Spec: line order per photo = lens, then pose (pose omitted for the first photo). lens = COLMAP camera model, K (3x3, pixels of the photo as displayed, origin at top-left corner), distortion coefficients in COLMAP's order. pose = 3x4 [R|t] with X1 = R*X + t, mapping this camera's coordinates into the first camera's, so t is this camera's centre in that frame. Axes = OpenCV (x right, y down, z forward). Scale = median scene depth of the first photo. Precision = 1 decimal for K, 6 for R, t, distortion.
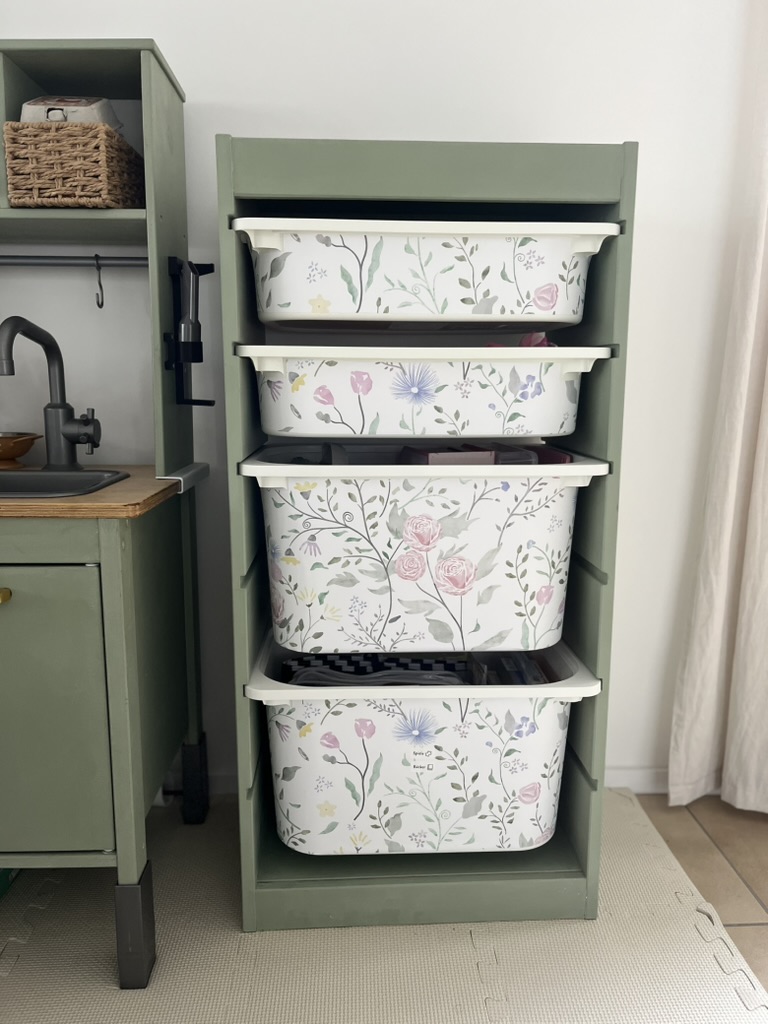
lens RADIAL K [[778.2, 0, 378.3], [0, 778.2, 517.4], [0, 0, 1]] dist [0.046683, -0.054456]
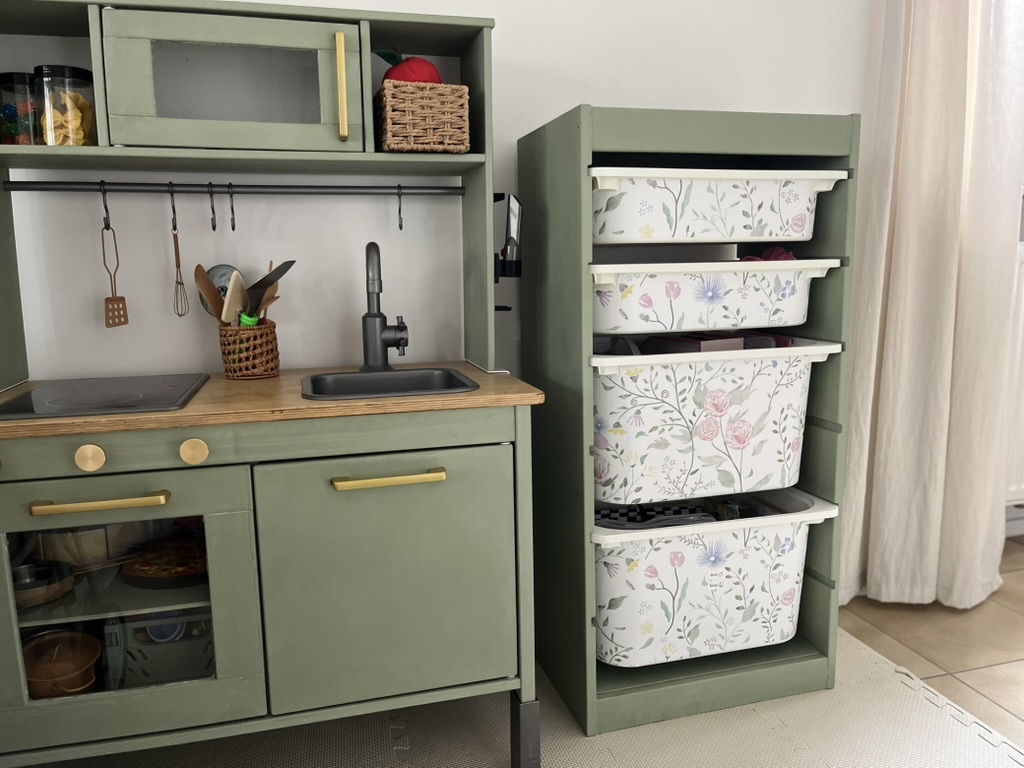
lens RADIAL K [[778.2, 0, 518.7], [0, 778.2, 384.5], [0, 0, 1]] dist [0.046683, -0.054456]
pose [[0.972746, -0.057111, 0.224729, -0.563803], [0.061481, 0.998030, -0.012490, -0.015329], [-0.223573, 0.025967, 0.974341, -0.201911]]
